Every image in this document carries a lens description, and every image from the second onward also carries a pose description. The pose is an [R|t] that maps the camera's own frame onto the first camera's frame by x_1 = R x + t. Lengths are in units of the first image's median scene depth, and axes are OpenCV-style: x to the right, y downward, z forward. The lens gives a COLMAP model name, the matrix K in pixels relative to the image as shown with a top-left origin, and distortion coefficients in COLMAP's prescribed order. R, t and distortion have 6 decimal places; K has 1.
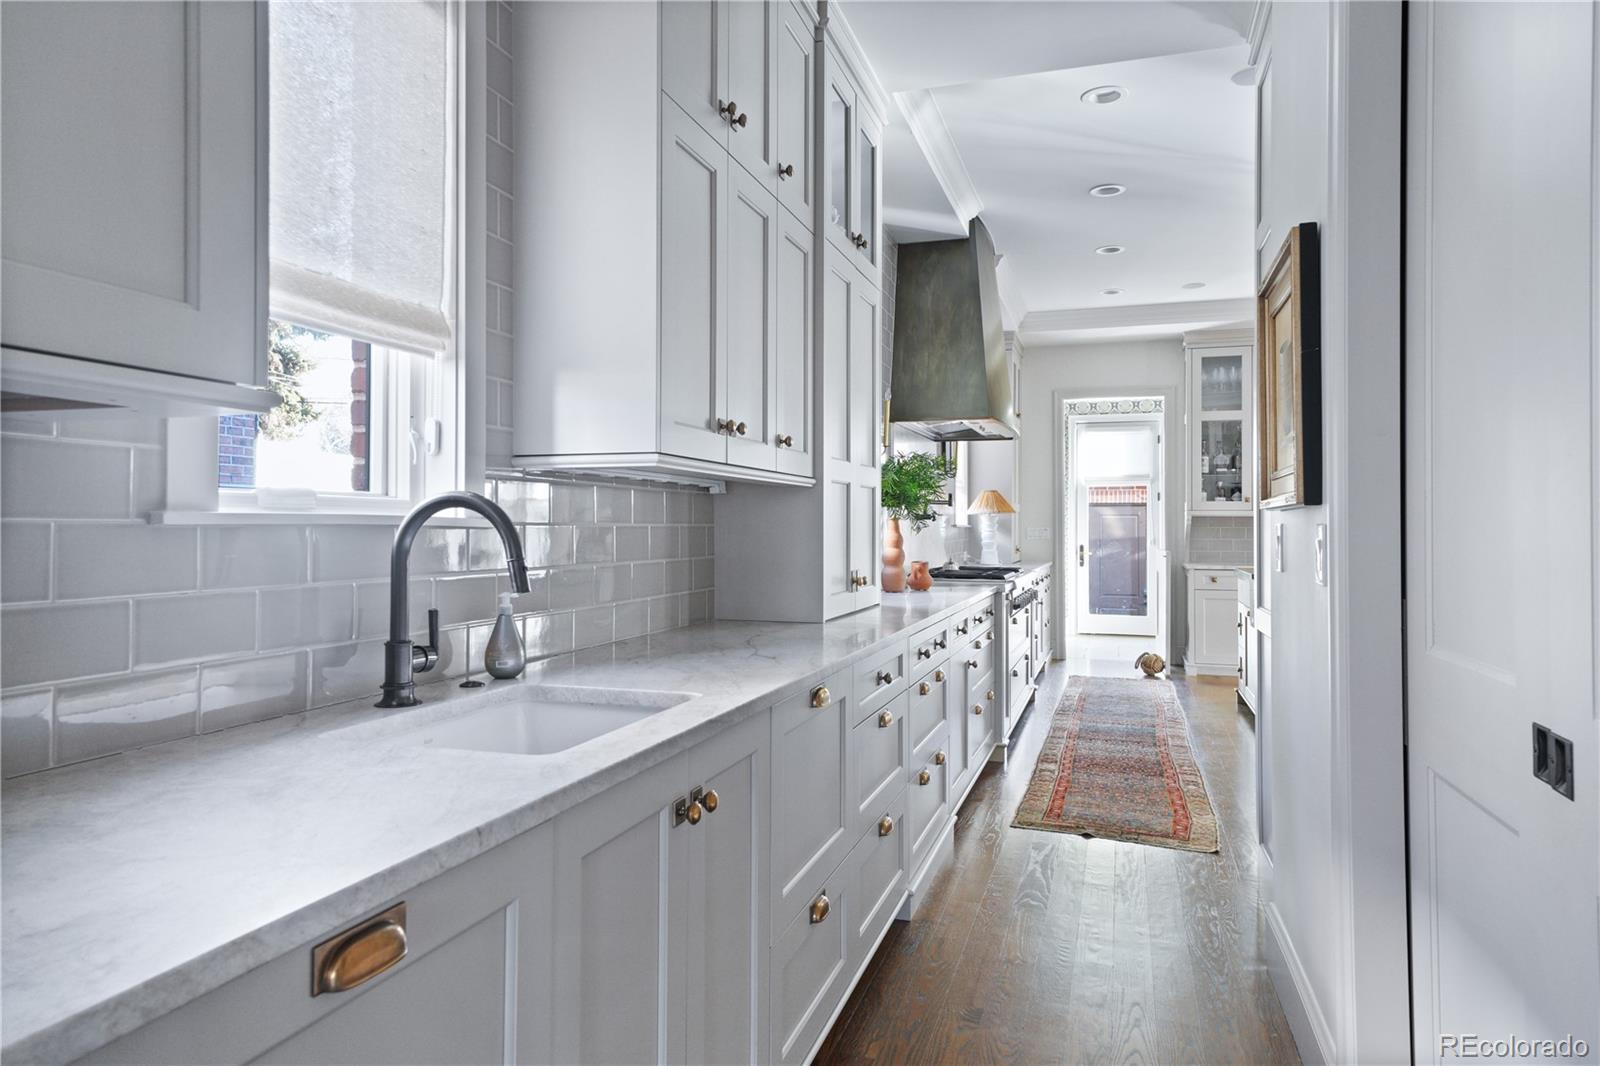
lens RADIAL K [[1005.8, 0, 772.9], [0, 1005.8, 513.1], [0, 0, 1]] dist [-0.003984, -0.000187]
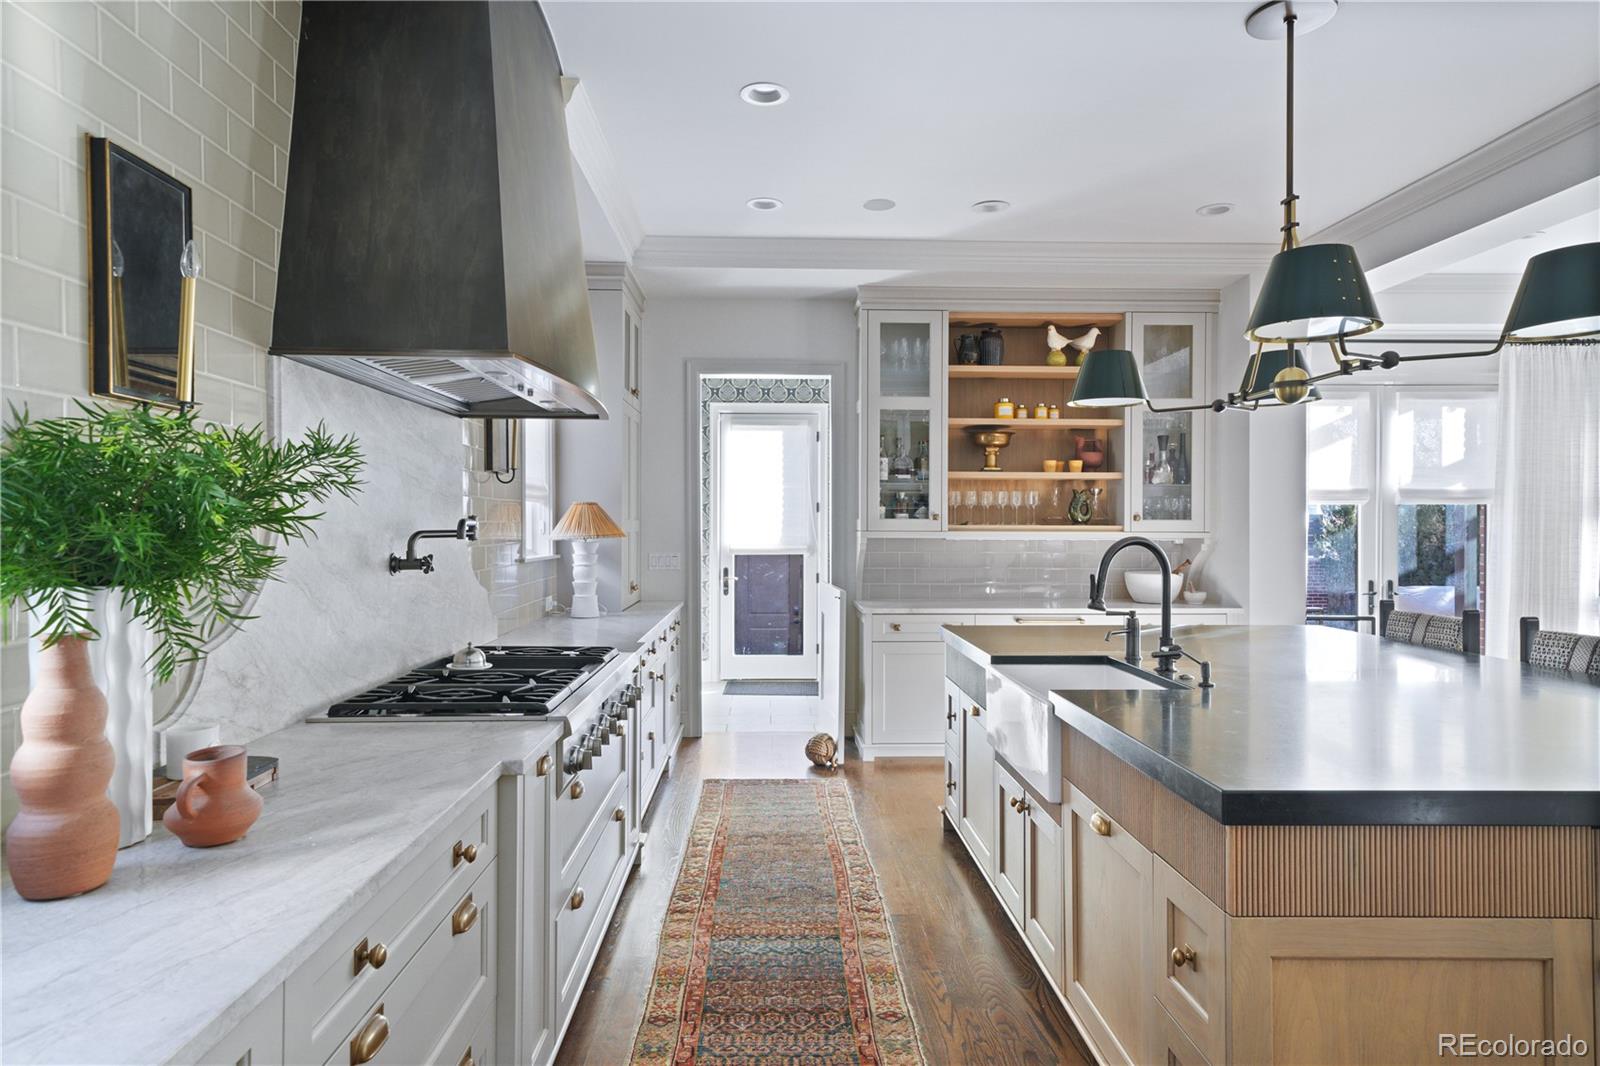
lens RADIAL K [[928.0, 0, 798.4], [0, 928.0, 527.1], [0, 0, 1]] dist [0.002833, -0.000471]
pose [[0.932973, -0.003585, 0.359929, 0.126832], [-0.003317, 0.999822, 0.018557, -0.018044], [-0.359932, -0.018507, 0.932795, 0.387710]]
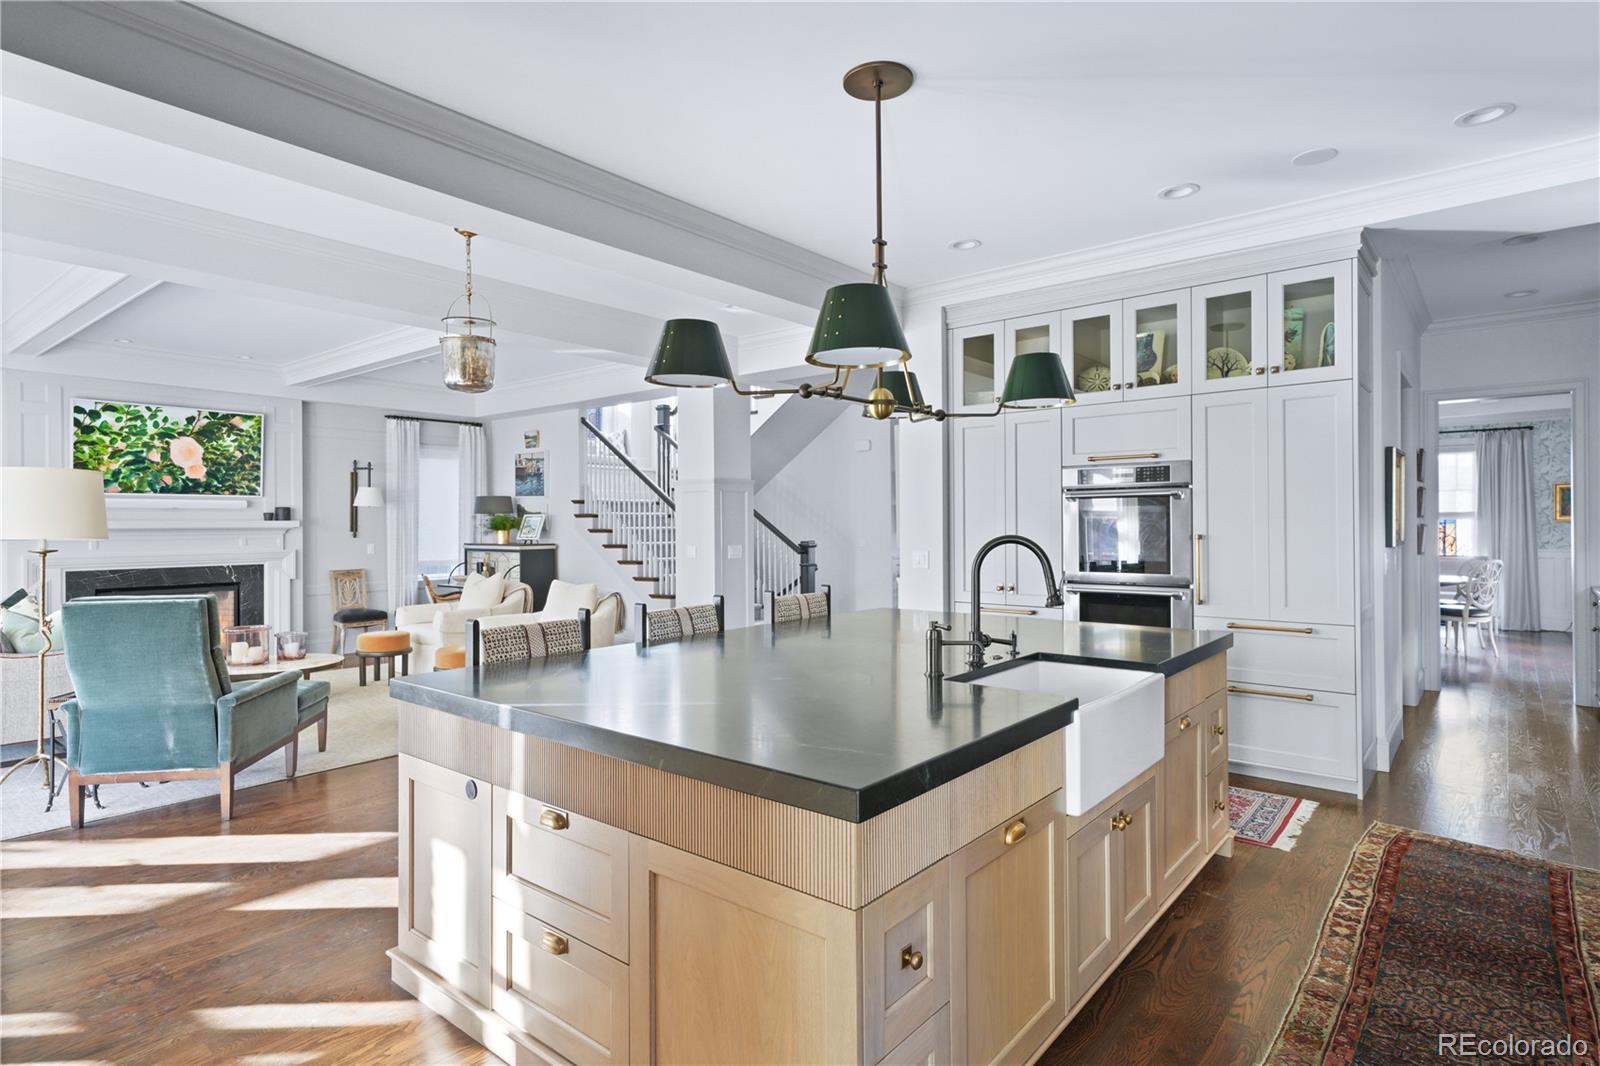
lens RADIAL K [[852.7, 0, 797.5], [0, 852.7, 520.1], [0, 0, 1]] dist [0.029247, 0.001207]
pose [[-0.938082, 0.001888, 0.346408, 0.421926], [-0.003987, 0.999860, -0.016244, -0.004689], [-0.346390, -0.016619, -0.937943, 1.284596]]
